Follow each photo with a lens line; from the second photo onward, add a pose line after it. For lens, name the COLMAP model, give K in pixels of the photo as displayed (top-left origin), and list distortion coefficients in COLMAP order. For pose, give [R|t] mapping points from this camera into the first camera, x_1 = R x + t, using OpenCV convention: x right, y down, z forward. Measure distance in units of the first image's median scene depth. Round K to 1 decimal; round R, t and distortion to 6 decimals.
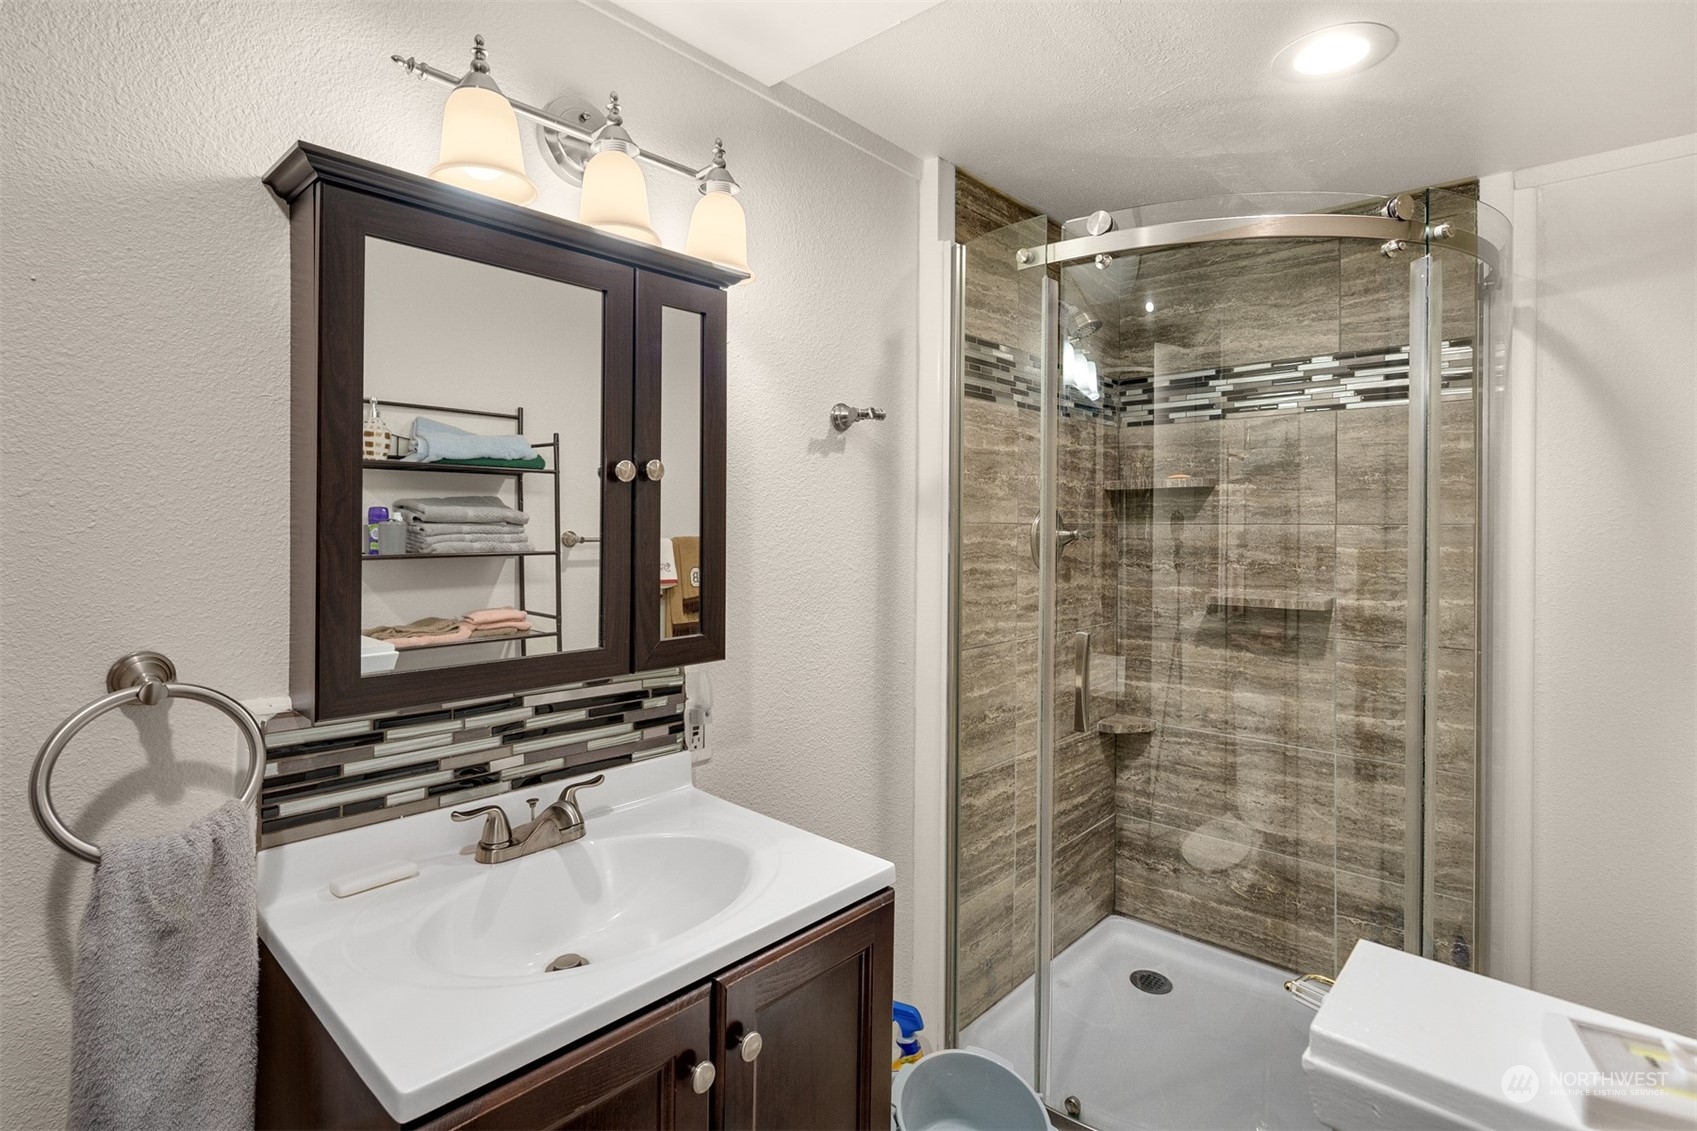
lens RADIAL K [[822.8, 0, 861.9], [0, 822.8, 520.5], [0, 0, 1]] dist [0.001174, 0.001760]
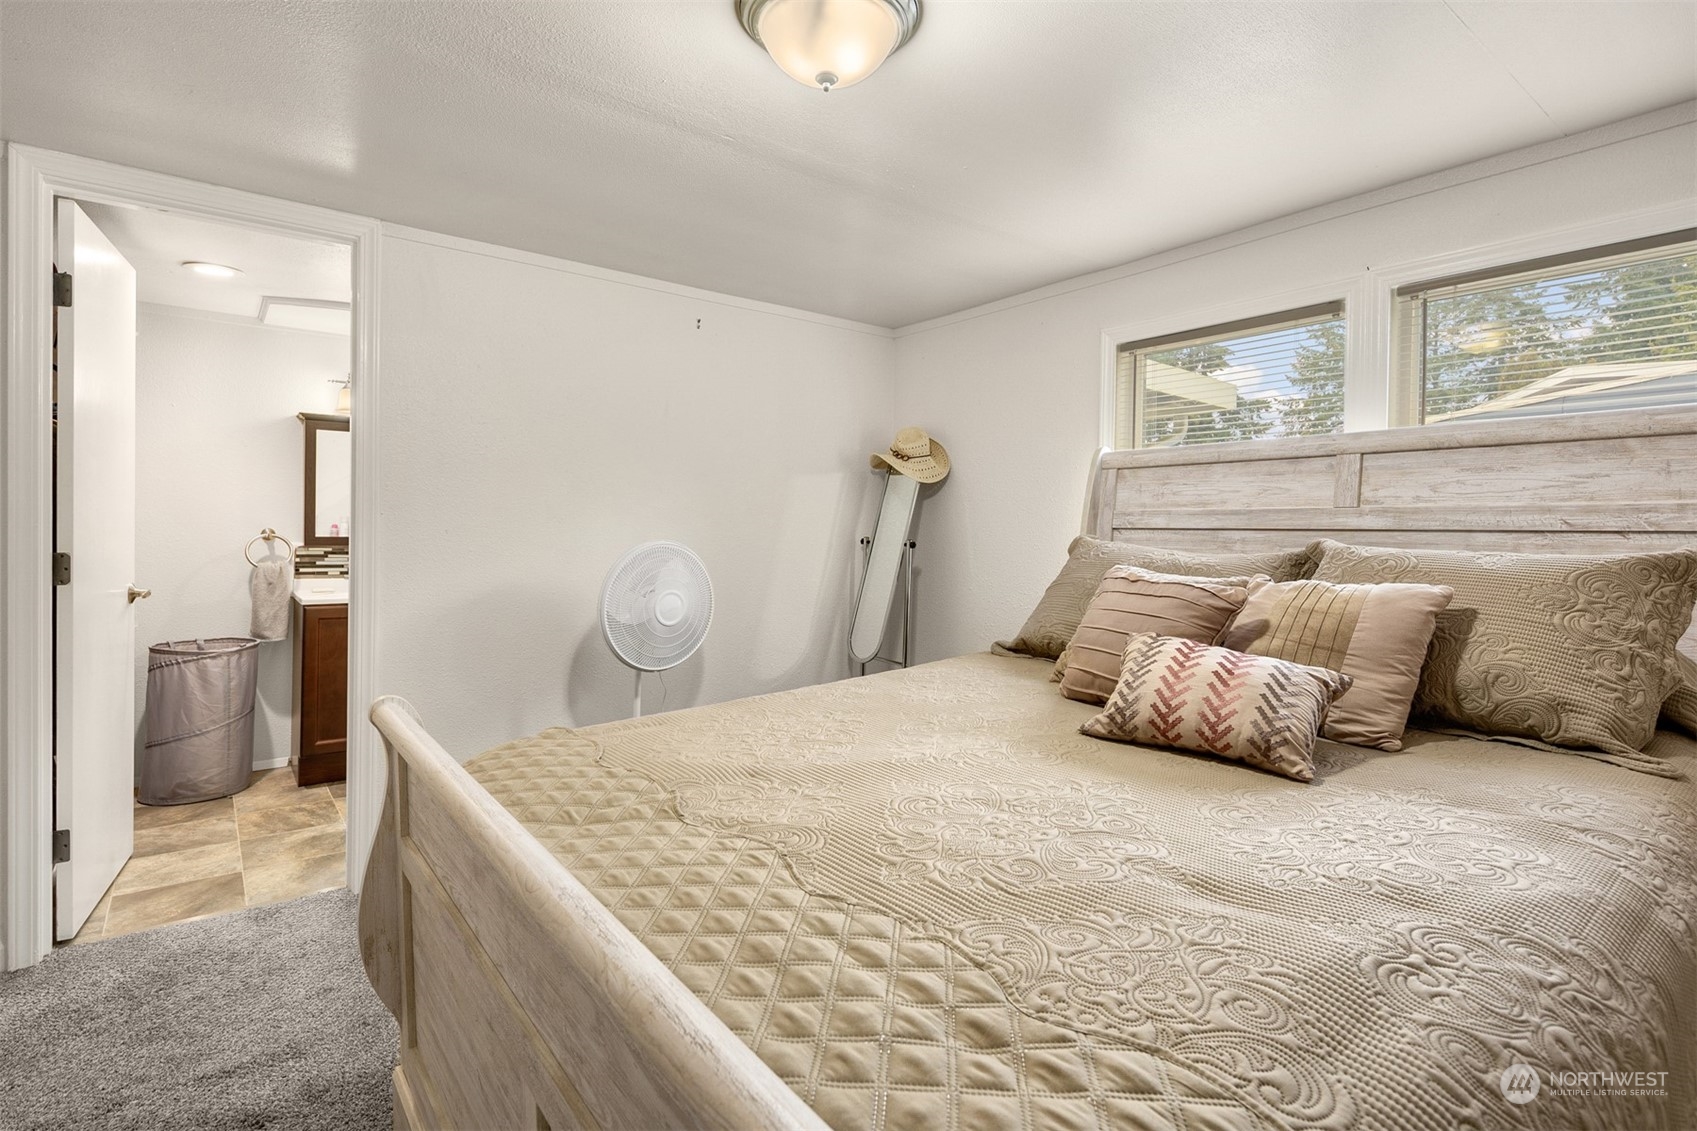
lens RADIAL K [[822.8, 0, 897.7], [0, 822.8, 536.0], [0, 0, 1]] dist [0.001174, 0.001760]
pose [[0.990395, 0.006917, -0.138096, 2.836523], [-0.006702, 0.999976, 0.002021, 0.155369], [0.138106, -0.001076, 0.990417, -2.678508]]
